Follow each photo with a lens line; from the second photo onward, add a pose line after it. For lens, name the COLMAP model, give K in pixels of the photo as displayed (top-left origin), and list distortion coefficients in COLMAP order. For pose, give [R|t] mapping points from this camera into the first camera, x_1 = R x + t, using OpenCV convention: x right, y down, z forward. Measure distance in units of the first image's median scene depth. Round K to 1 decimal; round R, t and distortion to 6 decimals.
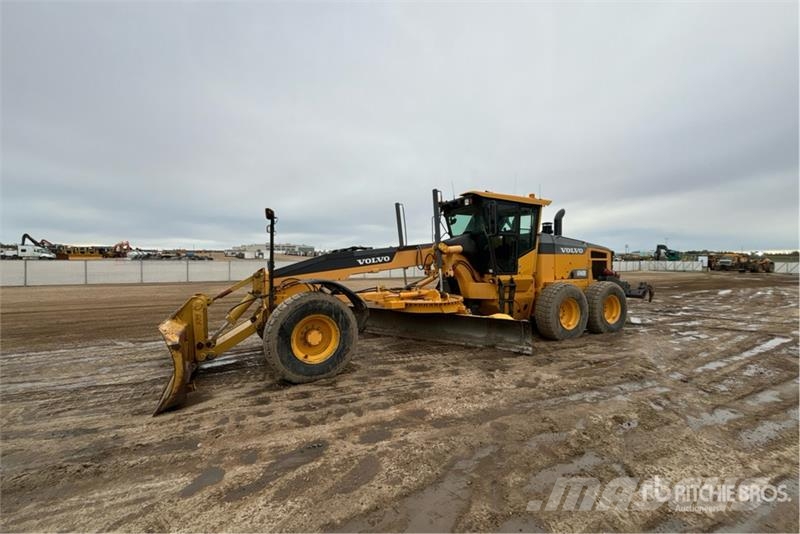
lens RADIAL K [[321.3, 0, 396.5], [0, 321.3, 266.2], [0, 0, 1]] dist [-0.000837, 0.000211]
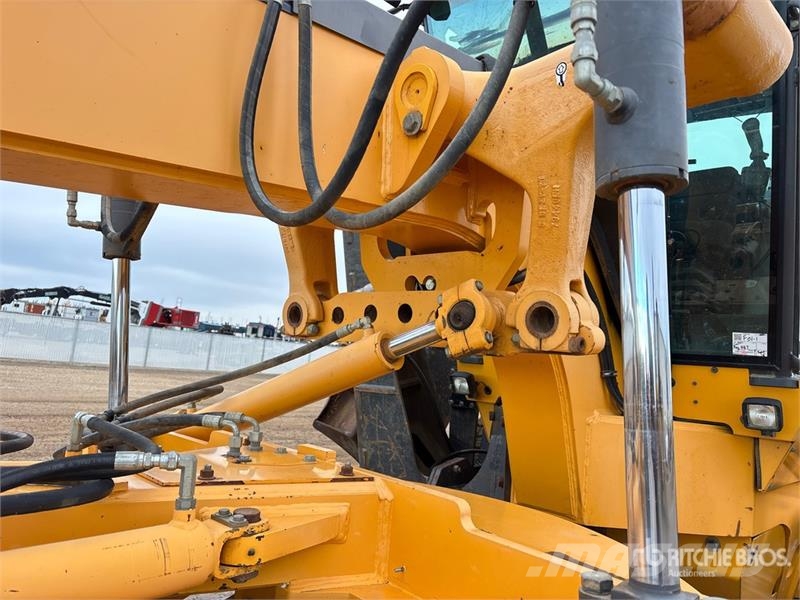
lens RADIAL K [[606.0, 0, 387.1], [0, 606.0, 304.6], [0, 0, 1]] dist [0.026103, -0.001216]
pose [[0.937684, 0.119879, 0.326156, 0.049887], [-0.091089, 0.990583, -0.102214, 0.044330], [-0.335337, 0.066135, 0.939774, 0.864809]]
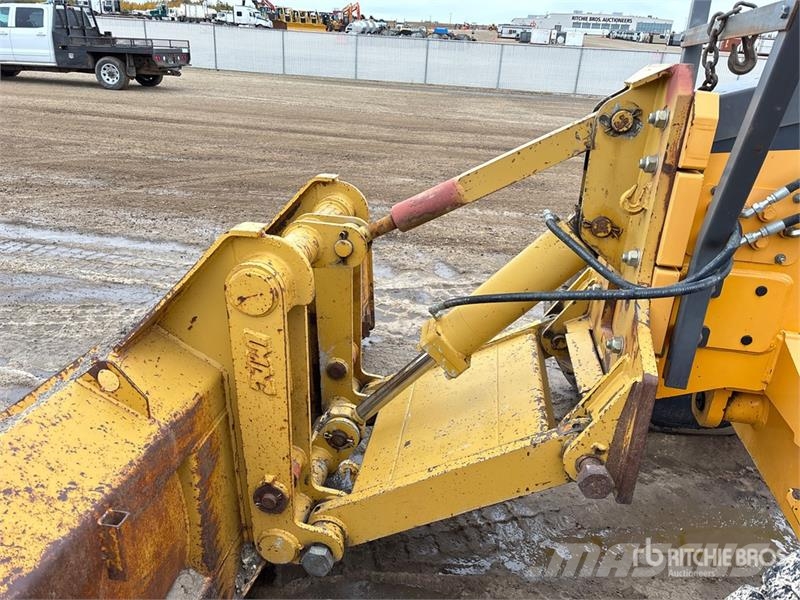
lens RADIAL K [[592.7, 0, 413.5], [0, 592.7, 302.9], [0, 0, 1]] dist [0.038075, -0.001487]
pose [[0.813671, 0.271297, -0.514137, -0.292629], [-0.062090, 0.919921, 0.387156, 0.005189], [0.578000, -0.283095, 0.765359, 0.599953]]
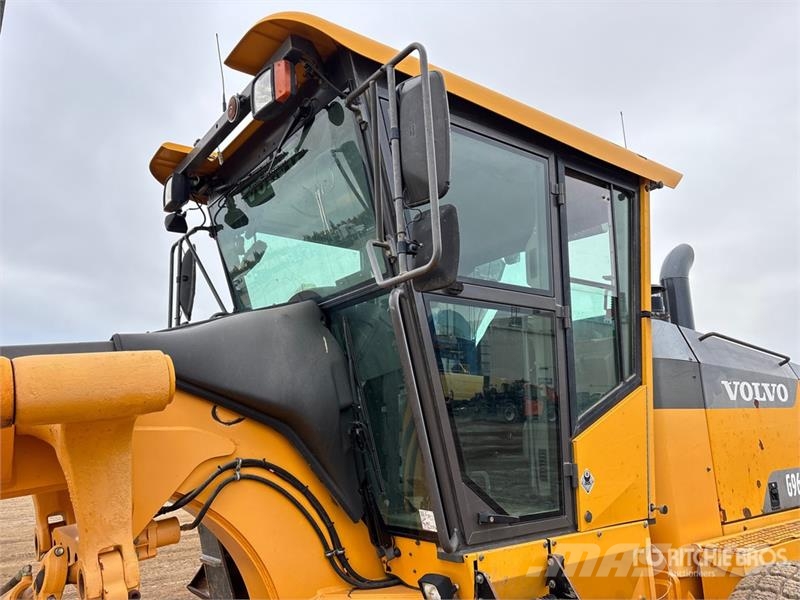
lens RADIAL K [[606.0, 0, 387.1], [0, 606.0, 304.6], [0, 0, 1]] dist [0.026103, -0.001216]
pose [[0.985192, 0.010470, 0.171134, 0.239044], [0.025392, 0.978217, -0.206028, -0.031958], [-0.169563, 0.207323, 0.963465, 0.748141]]
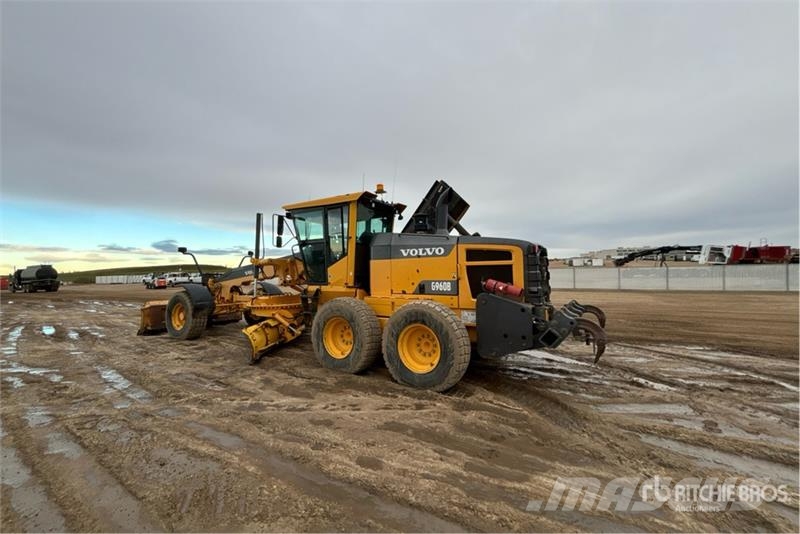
lens RADIAL K [[321.3, 0, 396.5], [0, 321.3, 266.2], [0, 0, 1]] dist [-0.000837, 0.000211]
pose [[0.526587, -0.027529, -0.849676, 1.392232], [0.006548, 0.999577, -0.028328, -0.000602], [0.850096, 0.009353, 0.526544, 0.774536]]
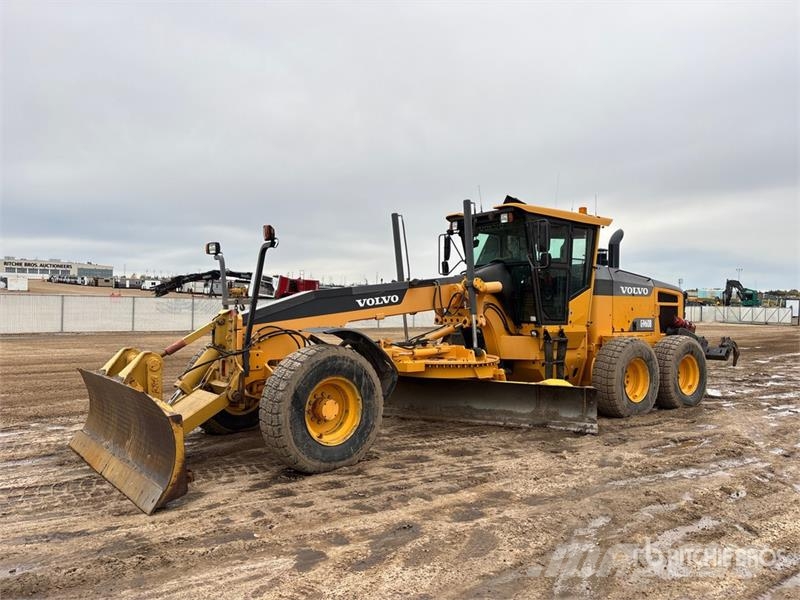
lens RADIAL K [[606.0, 0, 387.1], [0, 606.0, 304.6], [0, 0, 1]] dist [0.026103, -0.001216]
pose [[0.983773, 0.015285, 0.178764, -0.271811], [-0.013825, 0.999860, -0.009413, 0.001244], [-0.178883, 0.006789, 0.983847, -0.248213]]
